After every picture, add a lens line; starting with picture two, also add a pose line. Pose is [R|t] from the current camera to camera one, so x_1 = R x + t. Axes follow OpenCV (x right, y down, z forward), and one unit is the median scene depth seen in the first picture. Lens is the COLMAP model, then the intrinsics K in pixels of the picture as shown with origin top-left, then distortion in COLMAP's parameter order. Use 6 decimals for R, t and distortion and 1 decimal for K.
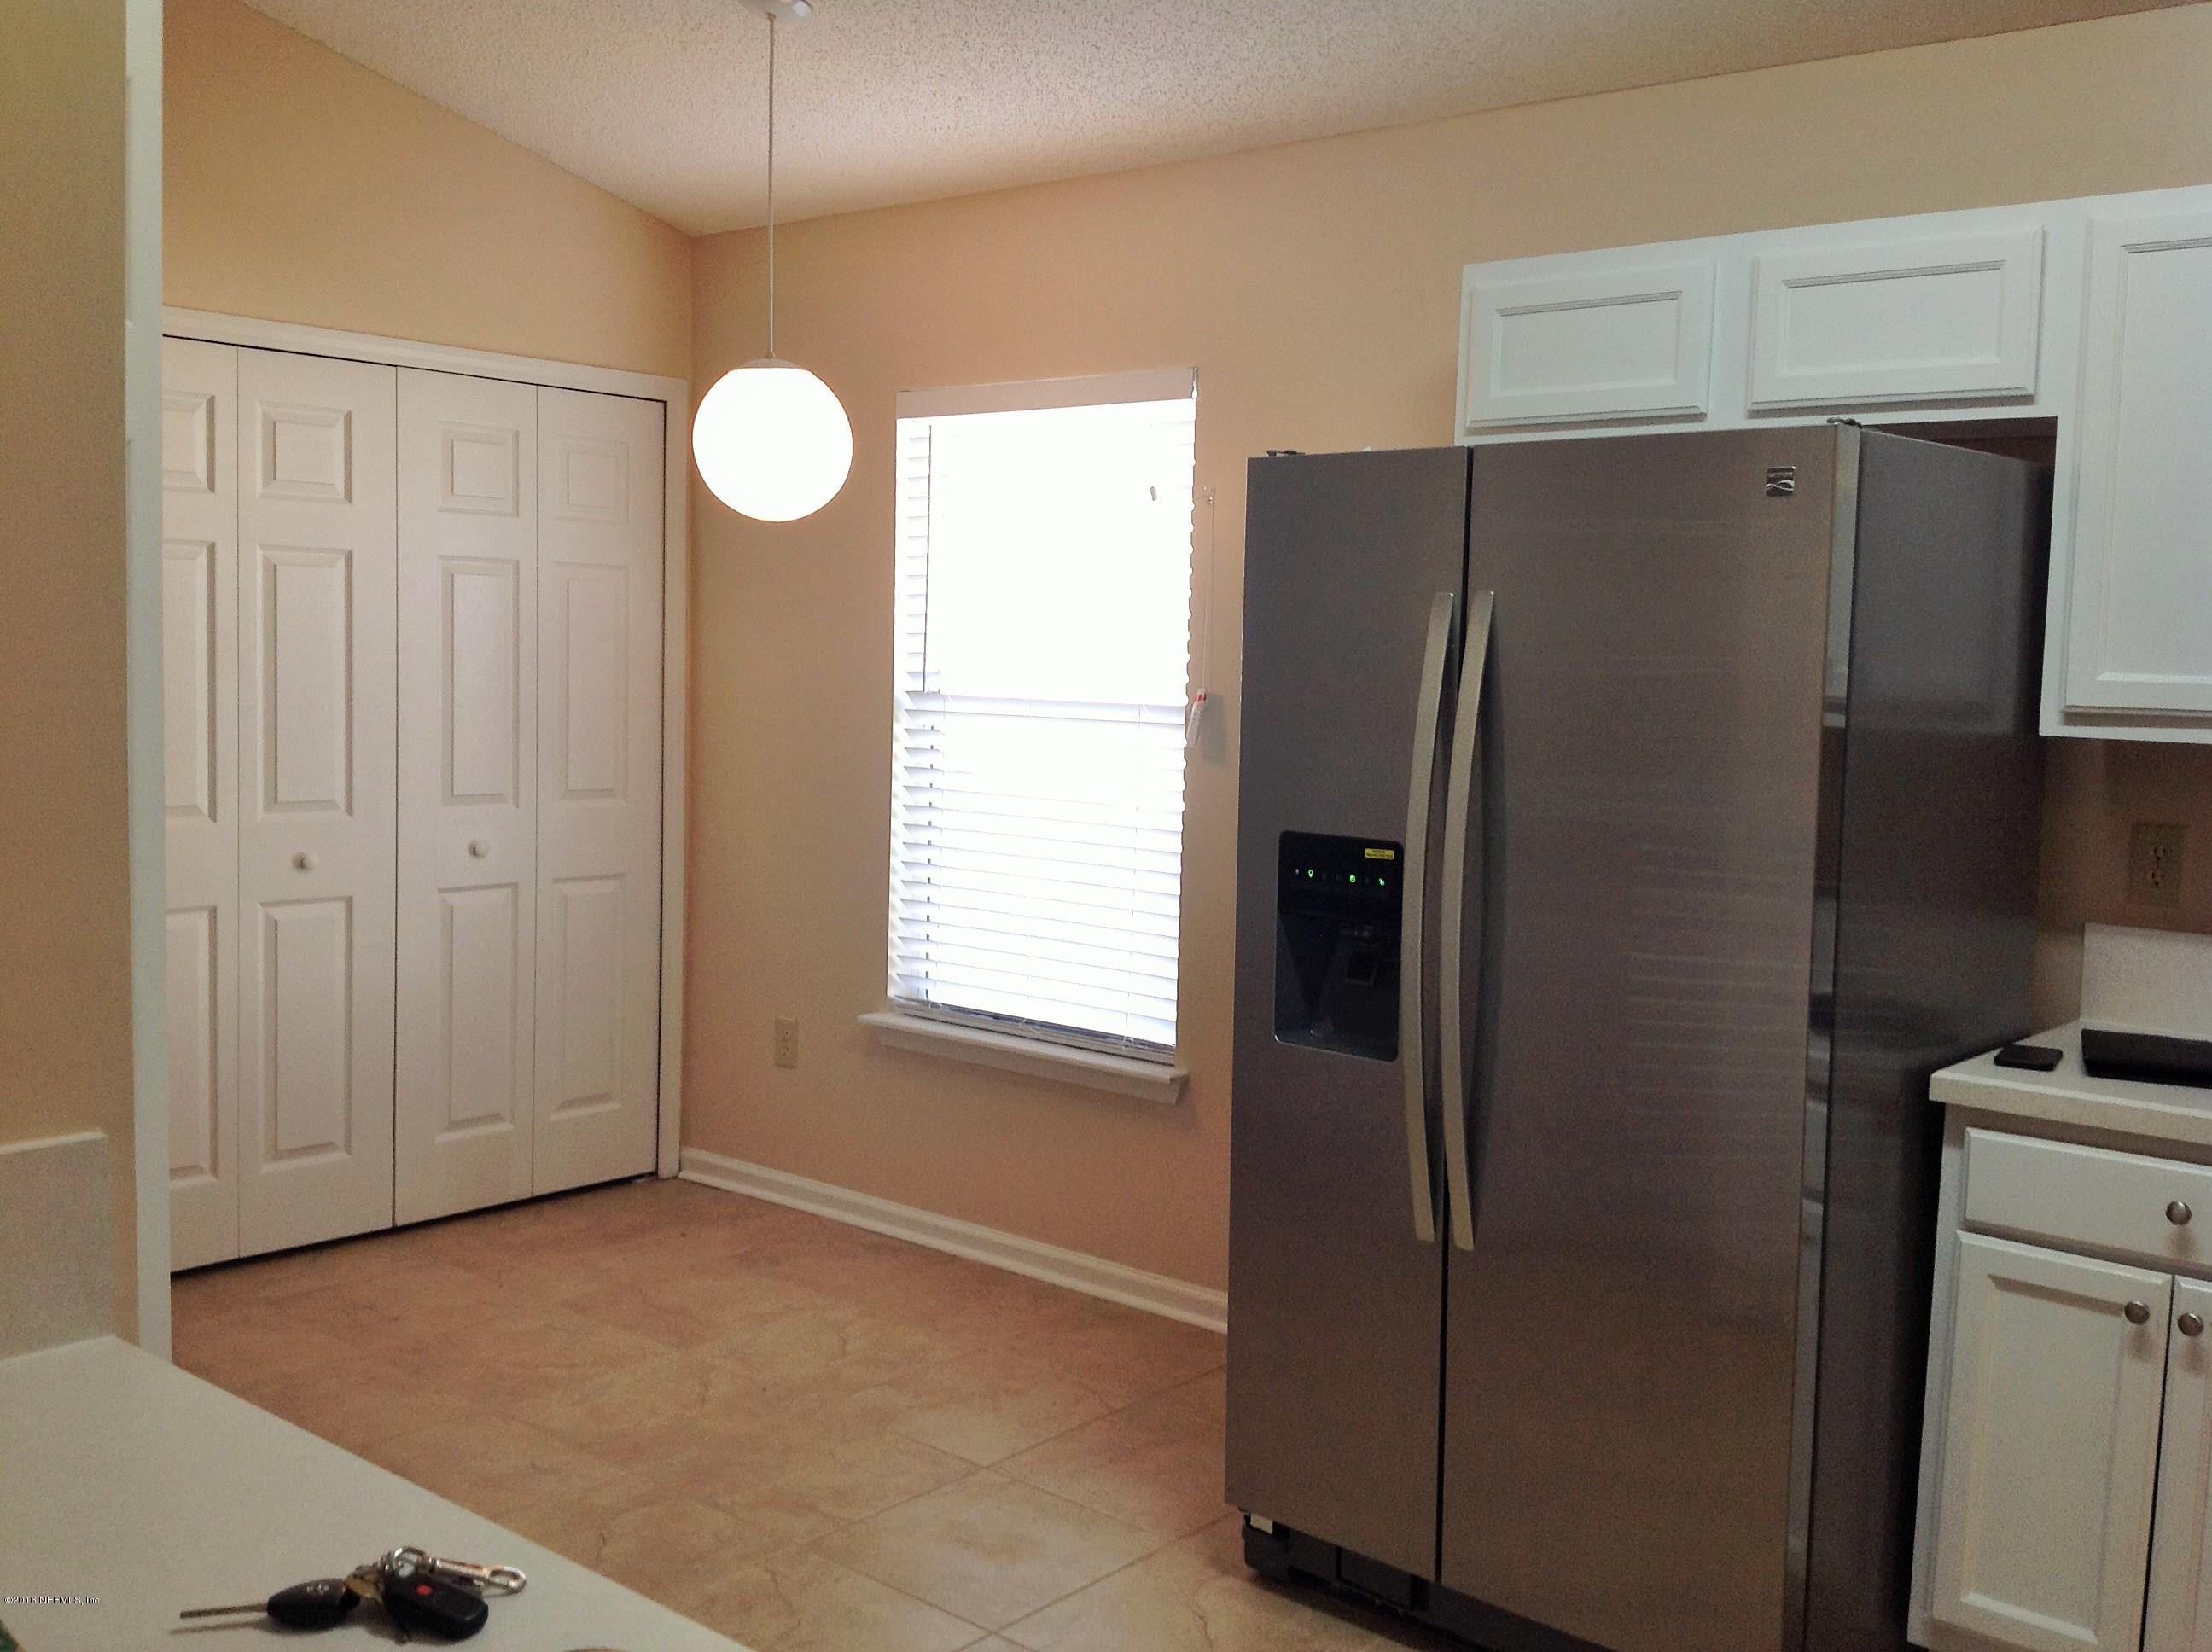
lens RADIAL K [[2049.1, 0, 1106.0], [0, 2049.1, 826.0], [0, 0, 1]] dist [-0.001390, -0.001062]
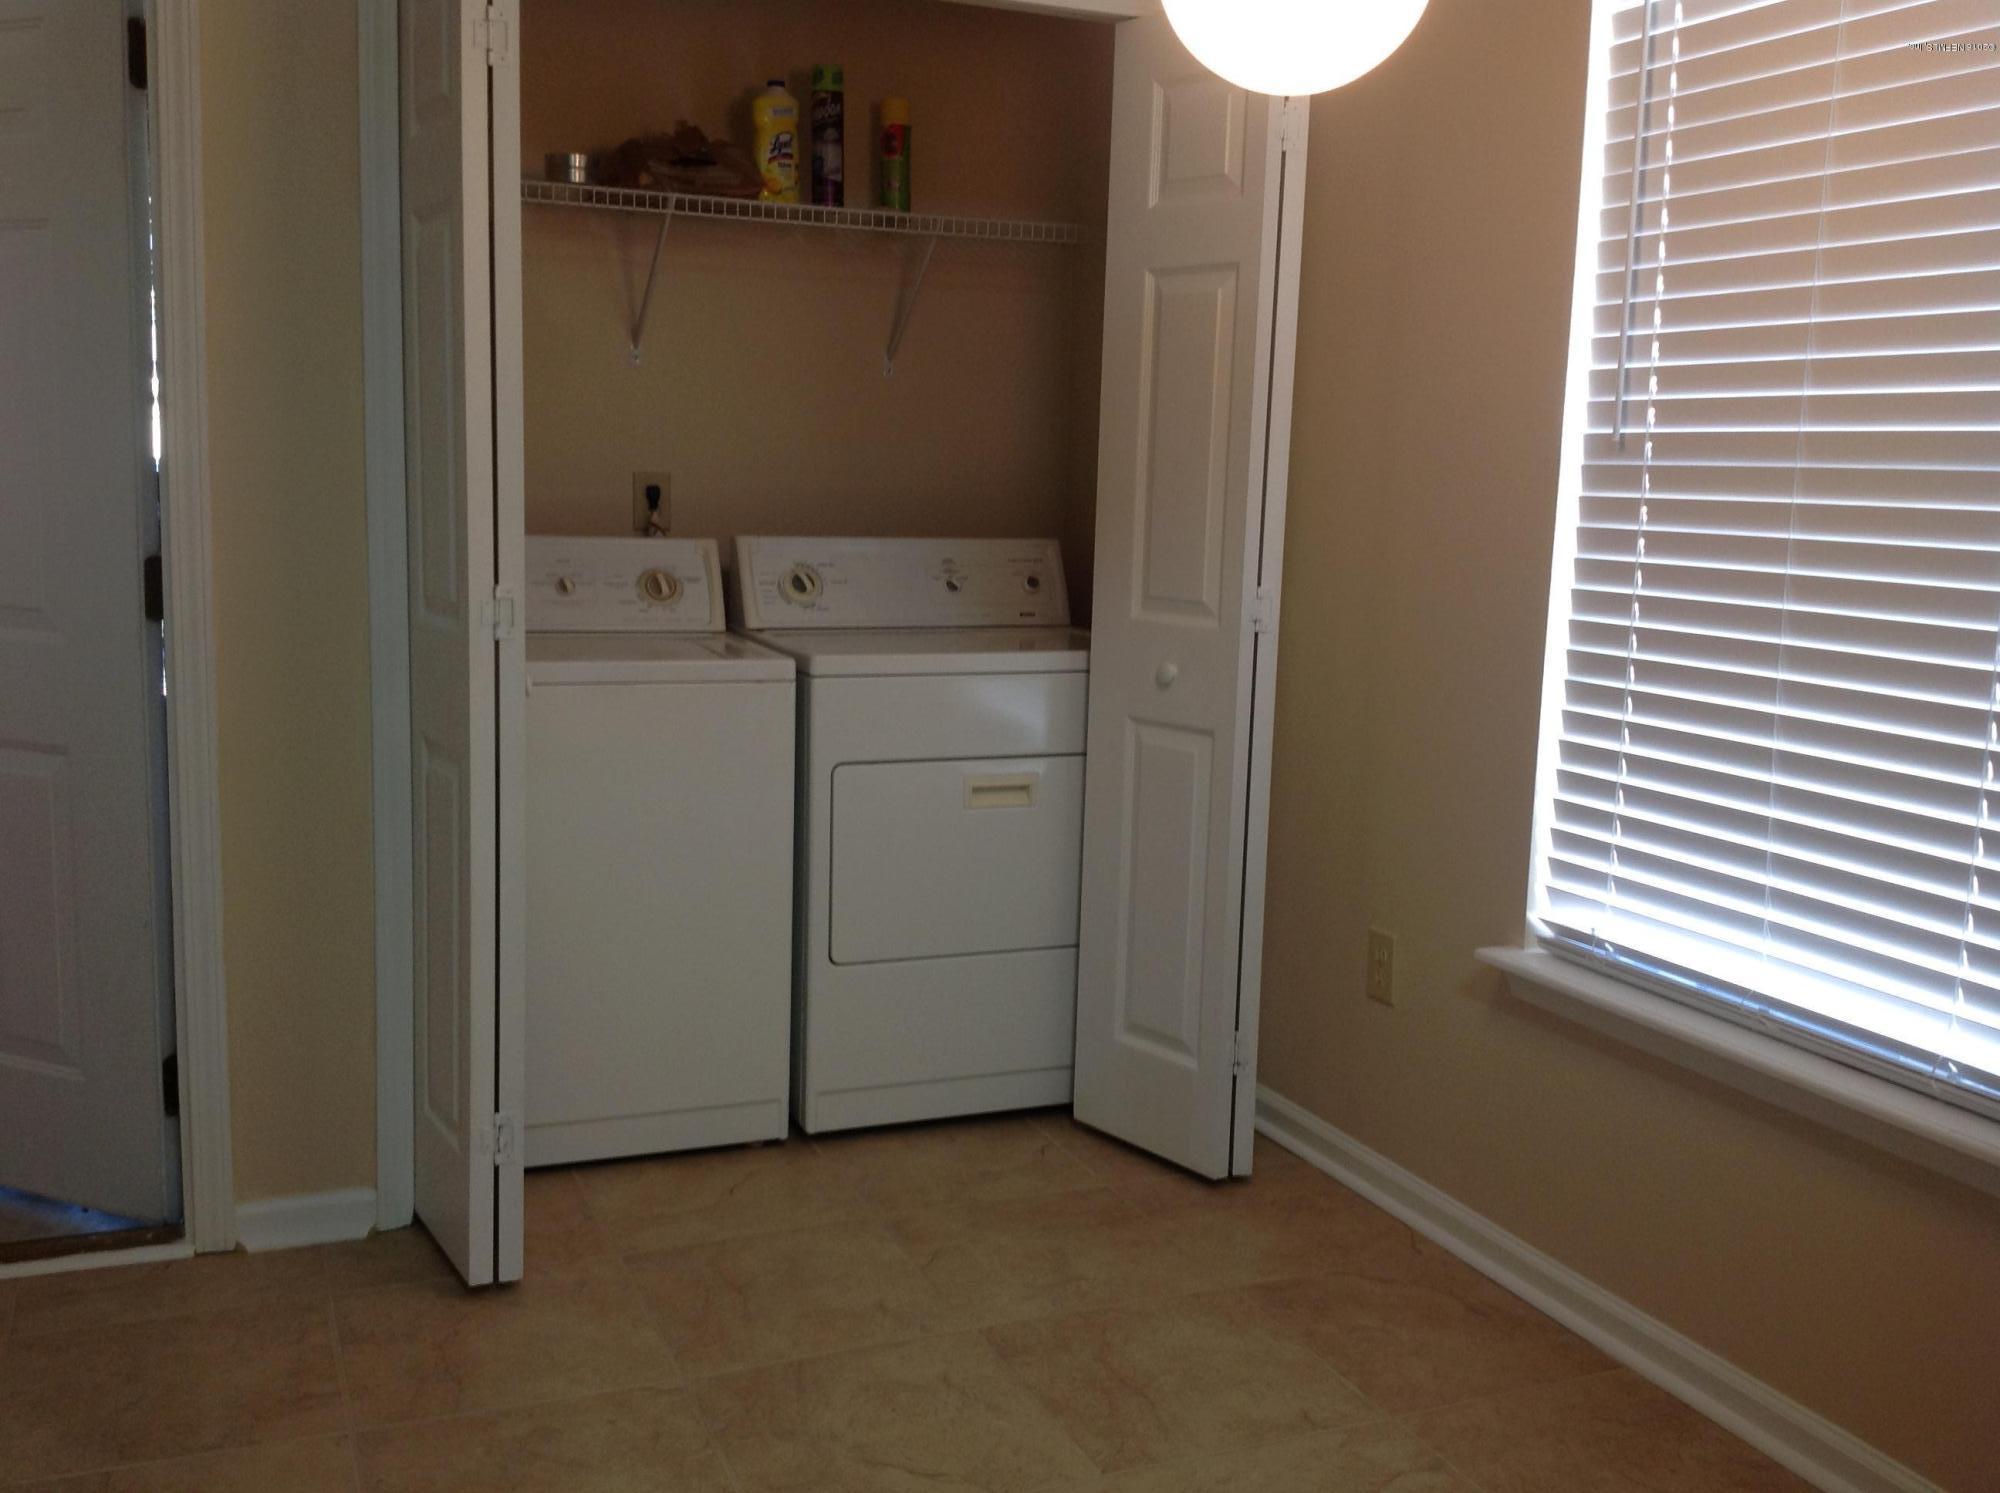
lens RADIAL K [[1964.8, 0, 1000.0], [0, 1964.8, 746.5], [0, 0, 1]] dist [0.202091, -0.494106]
pose [[0.892170, 0.070879, -0.446104, 0.018248], [-0.042530, 0.996406, 0.073257, -0.008858], [0.449693, -0.046385, 0.891978, 0.406907]]
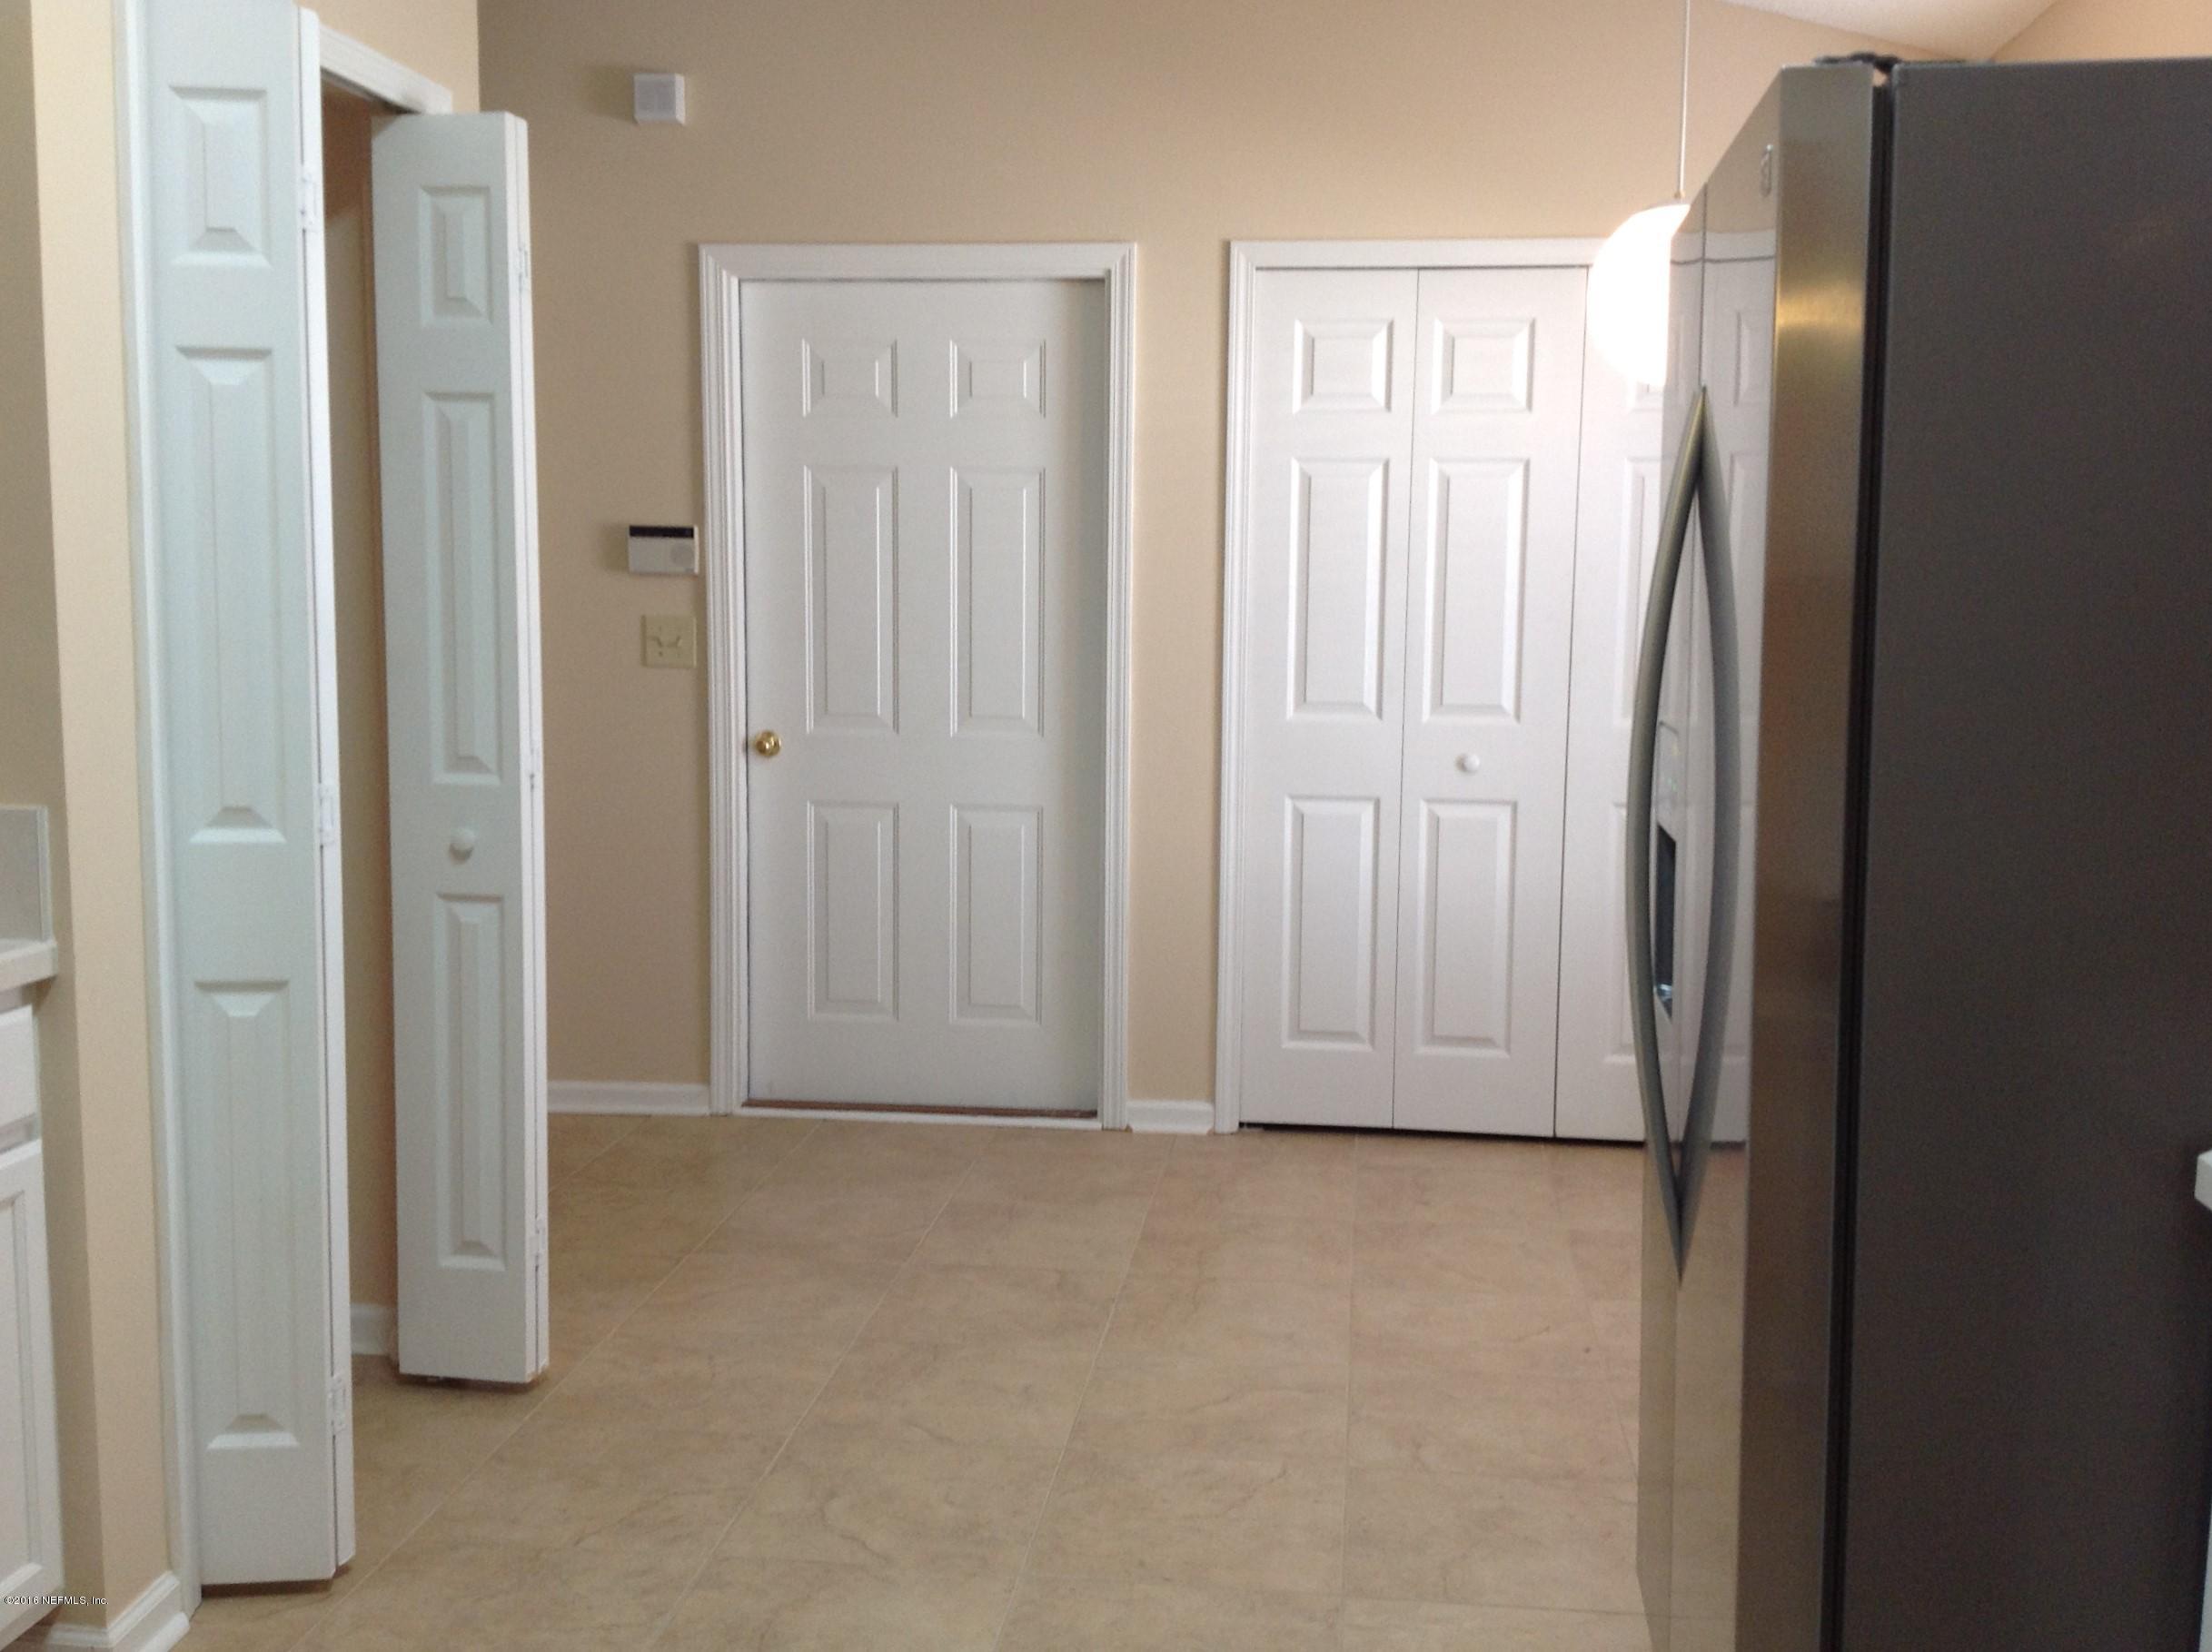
lens RADIAL K [[2172.8, 0, 1106.0], [0, 2172.8, 826.0], [0, 0, 1]] dist [0.202091, -0.494106]
pose [[0.558448, 0.074233, -0.826211, 0.432323], [-0.064292, 0.996865, 0.046110, 0.009976], [0.827044, 0.027368, 0.561470, 0.227851]]
